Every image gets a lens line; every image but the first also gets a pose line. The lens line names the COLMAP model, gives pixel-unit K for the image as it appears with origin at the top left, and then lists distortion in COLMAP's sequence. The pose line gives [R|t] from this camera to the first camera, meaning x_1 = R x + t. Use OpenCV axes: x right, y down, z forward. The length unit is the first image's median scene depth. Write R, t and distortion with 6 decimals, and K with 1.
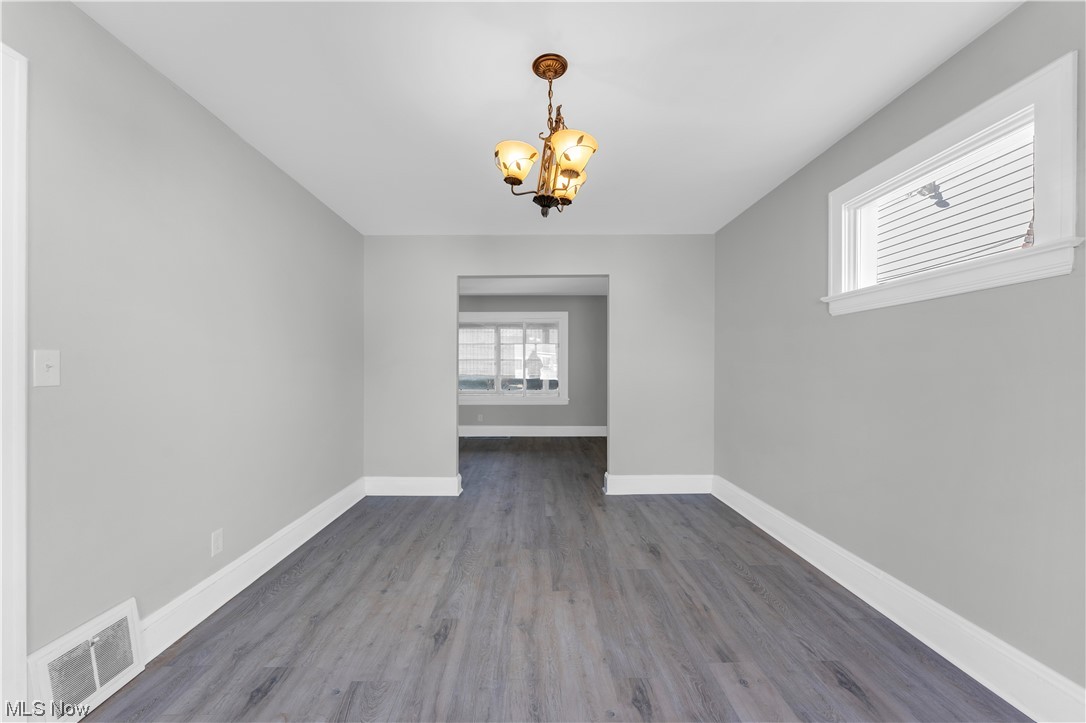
lens RADIAL K [[437.0, 0, 529.1], [0, 437.0, 367.5], [0, 0, 1]] dist [0.001326, -0.000054]
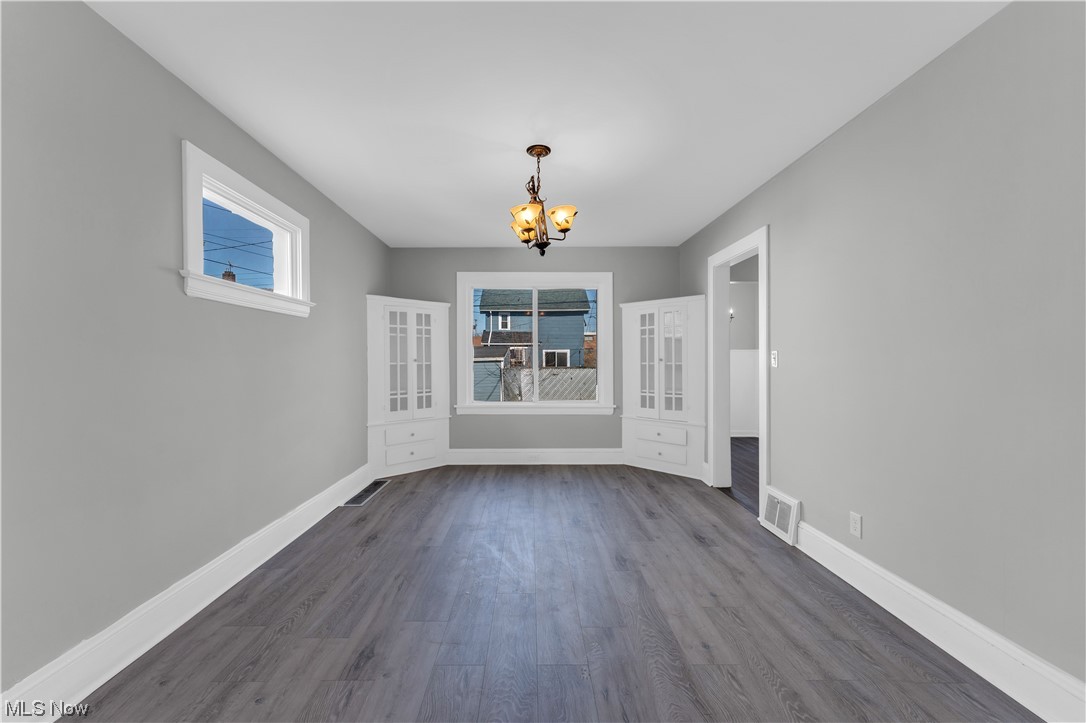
lens RADIAL K [[437.0, 0, 535.2], [0, 437.0, 361.7], [0, 0, 1]] dist [0.001326, -0.000054]
pose [[-0.999831, 0.002763, -0.018194, 0.066411], [0.002783, 0.999996, -0.001063, 0.008173], [0.018191, -0.001114, -0.999834, 1.877965]]
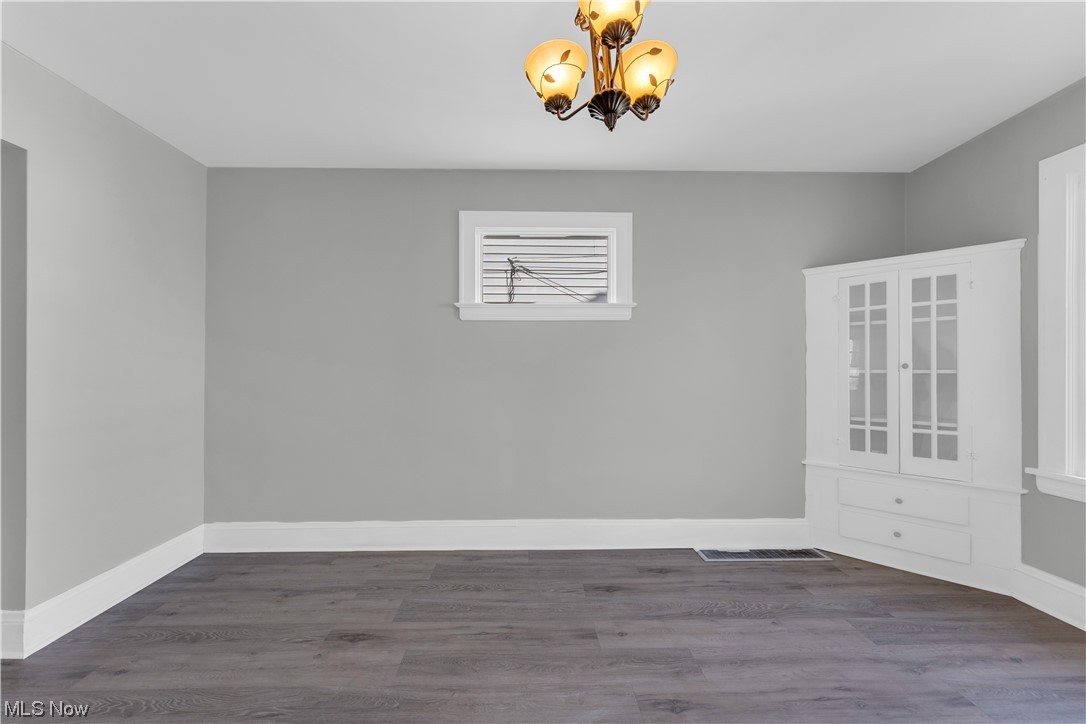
lens RADIAL K [[437.0, 0, 540.0], [0, 437.0, 366.0], [0, 0, 1]] dist [0.001326, -0.000054]
pose [[-0.031472, 0.004647, 0.999494, -0.460725], [-0.002989, 0.999984, -0.004744, 0.005568], [-0.999500, -0.003137, -0.031457, 0.856281]]
